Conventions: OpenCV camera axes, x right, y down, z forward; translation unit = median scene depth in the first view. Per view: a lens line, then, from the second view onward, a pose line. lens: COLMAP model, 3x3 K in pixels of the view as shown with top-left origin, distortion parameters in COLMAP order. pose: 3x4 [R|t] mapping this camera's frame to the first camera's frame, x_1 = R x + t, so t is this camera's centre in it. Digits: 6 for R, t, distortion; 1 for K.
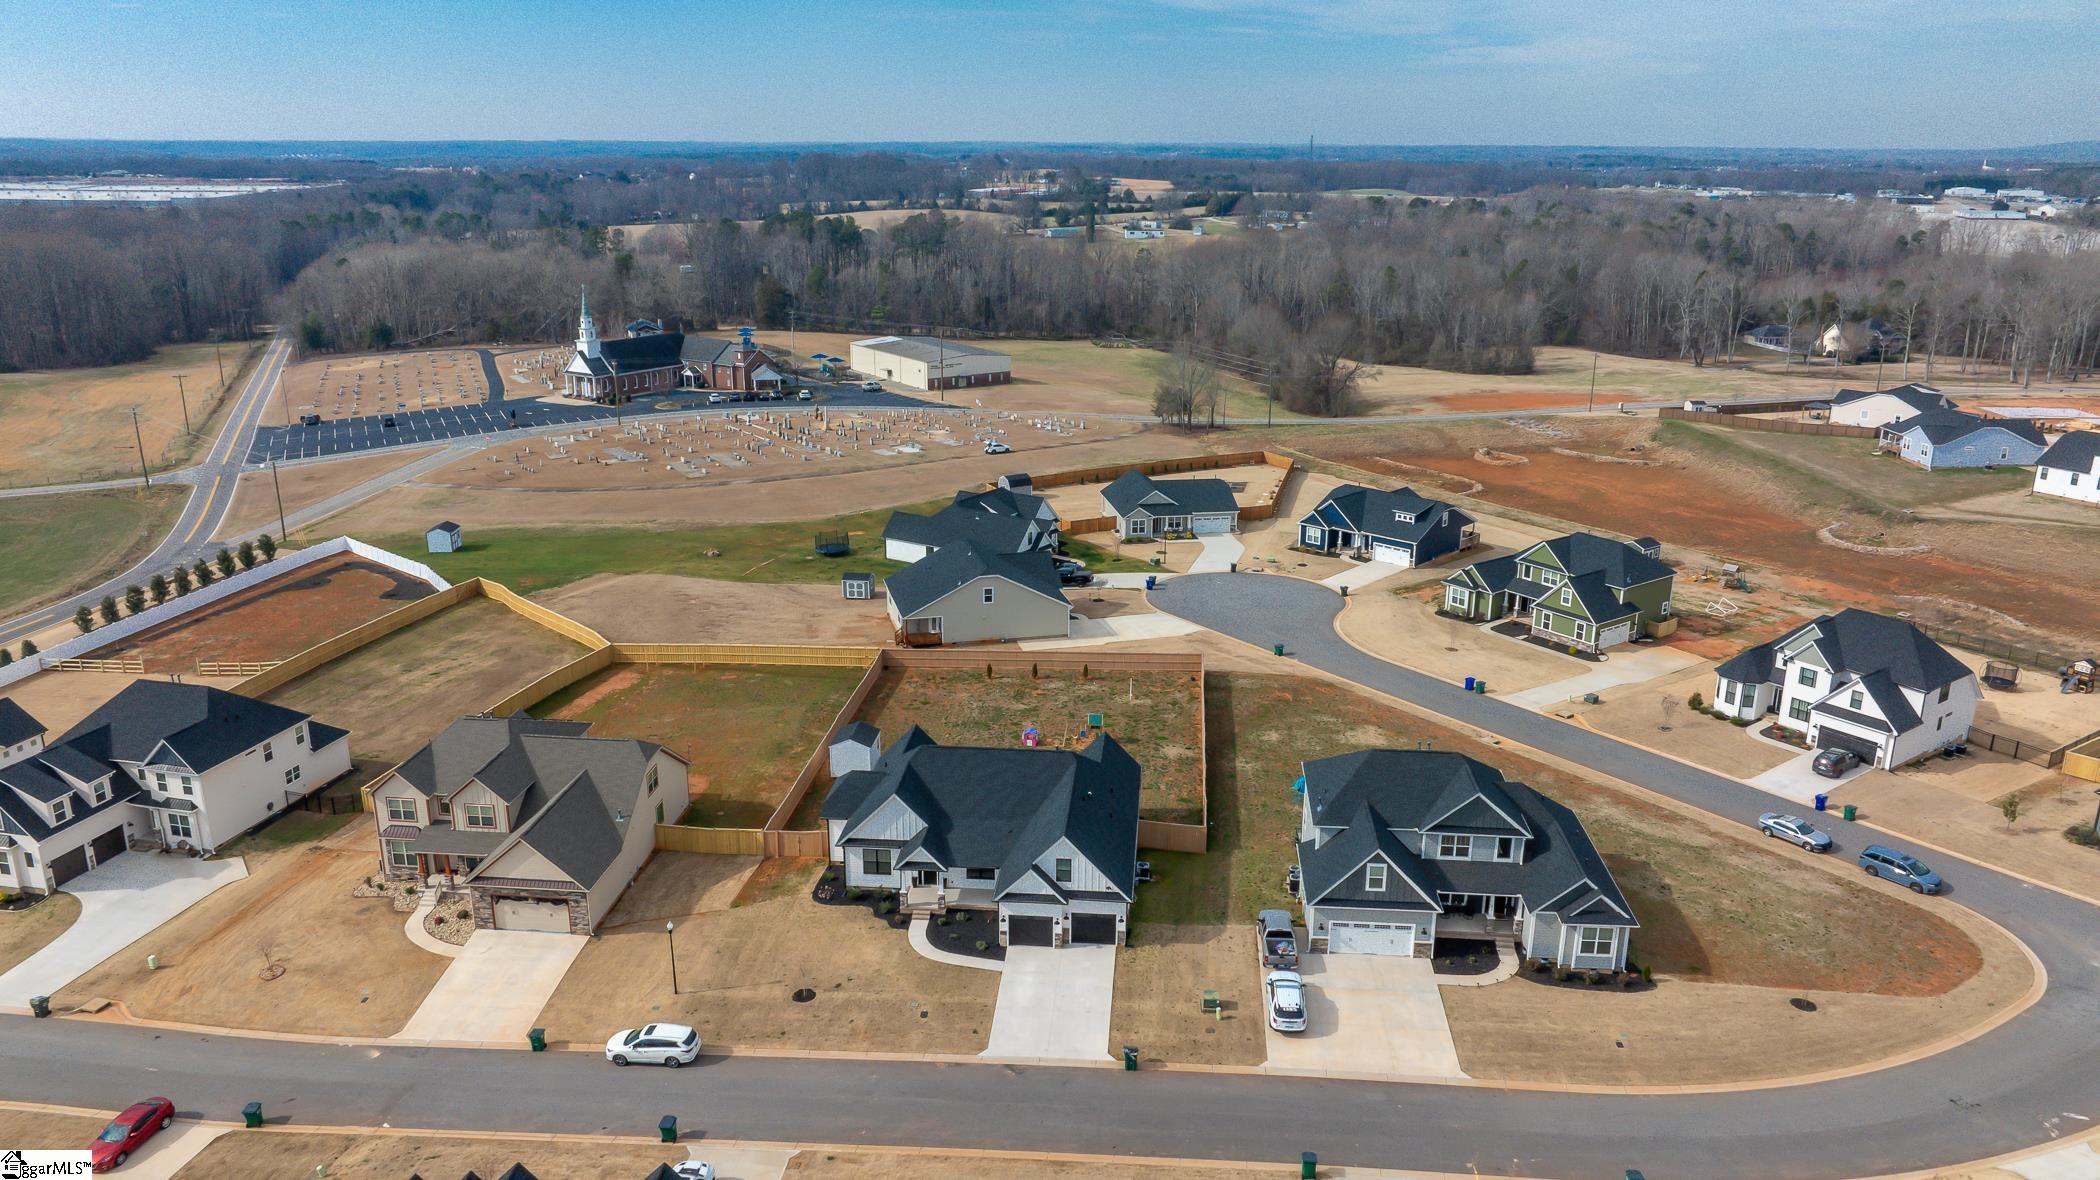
lens RADIAL K [[1489.7, 0, 1062.8], [0, 1489.7, 590.2], [0, 0, 1]] dist [-0.020514, 0.000784]
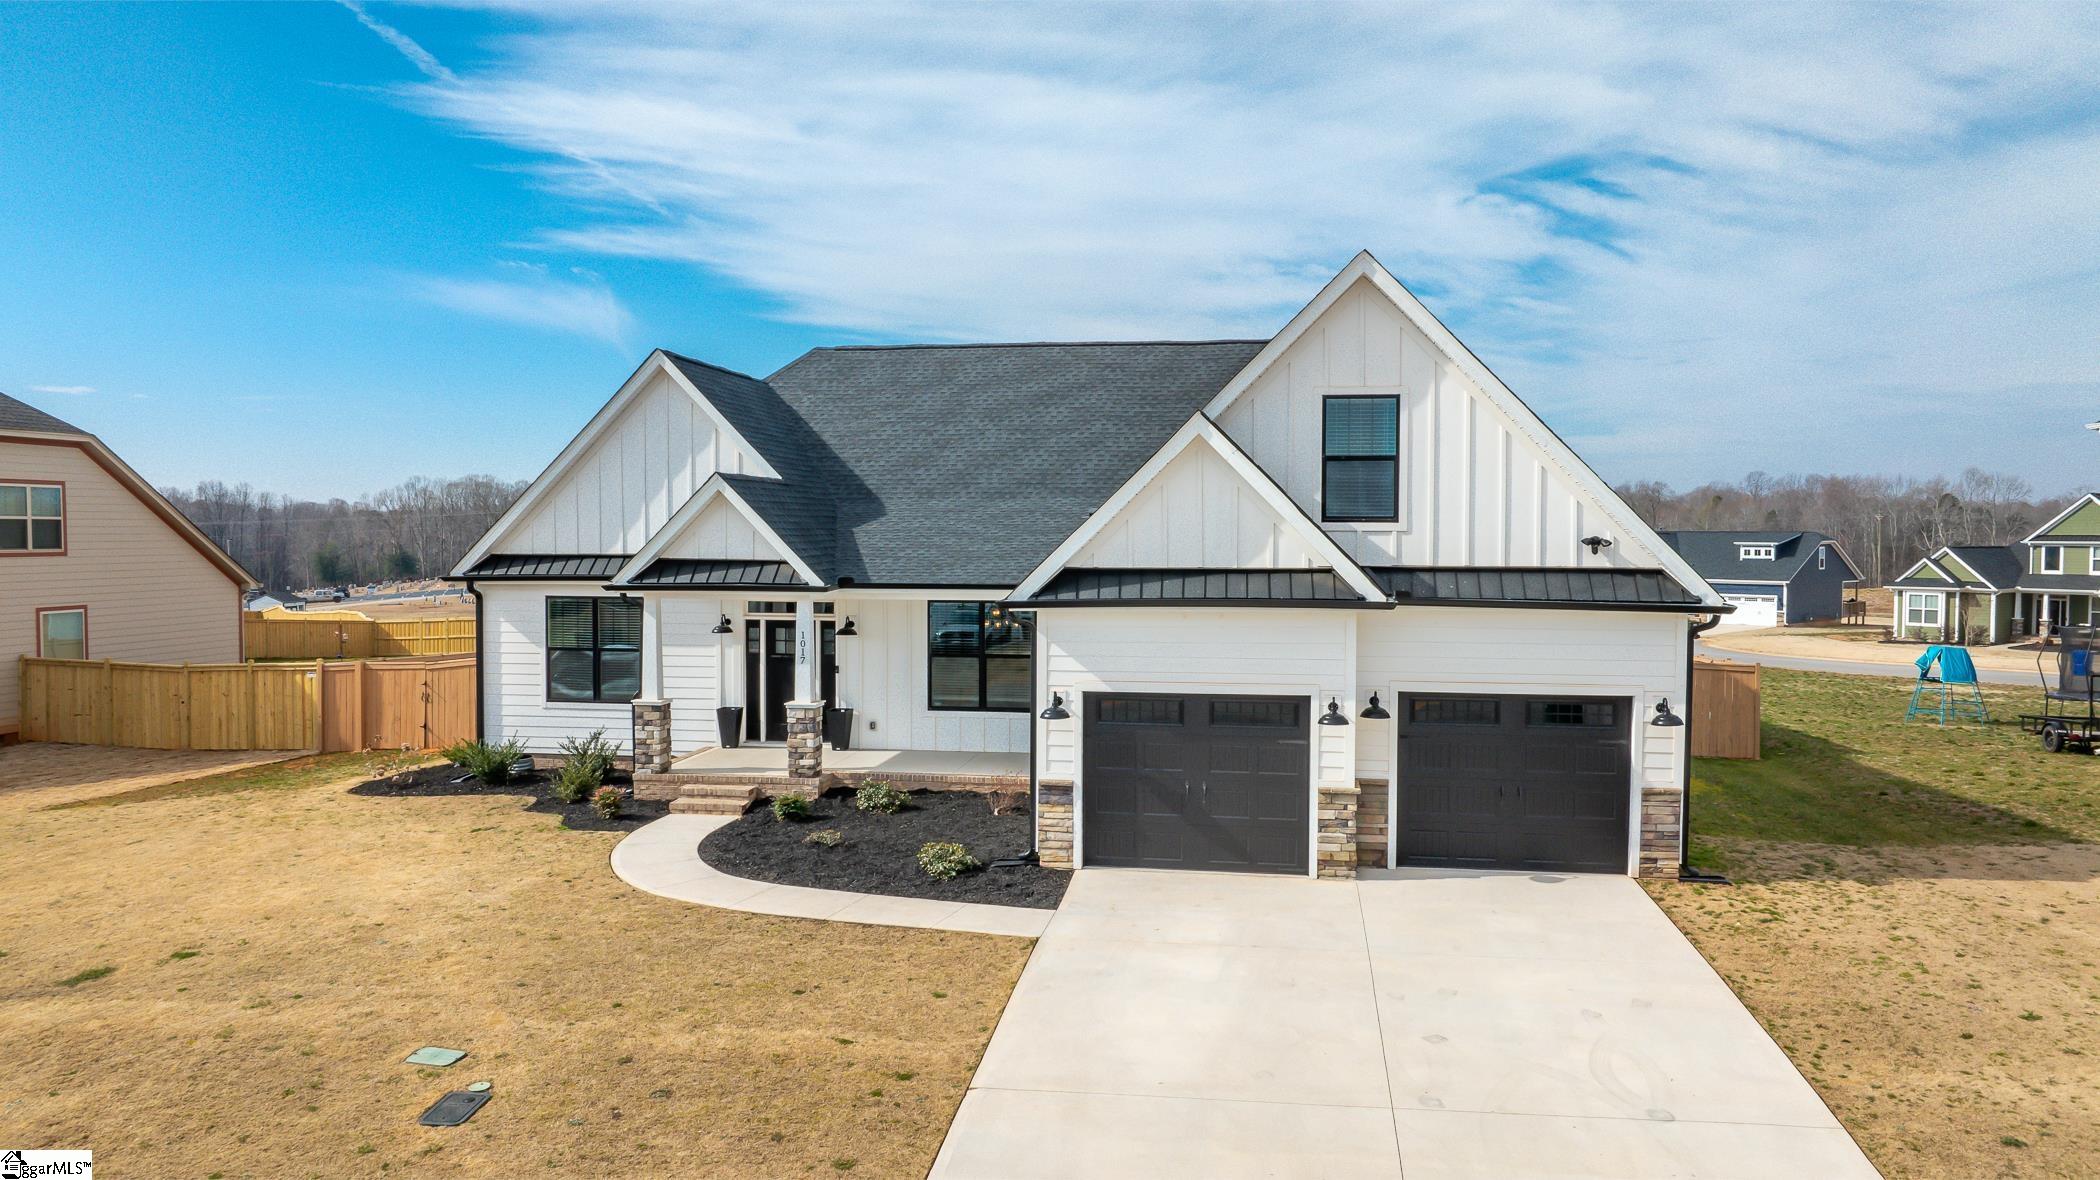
lens RADIAL K [[1489.7, 0, 1062.8], [0, 1489.7, 590.2], [0, 0, 1]] dist [-0.020514, 0.000784]
pose [[0.997490, 0.001463, -0.070798, -0.025033], [-0.019178, 0.968001, -0.250212, 0.253508], [0.068166, 0.250941, 0.965599, 0.799438]]
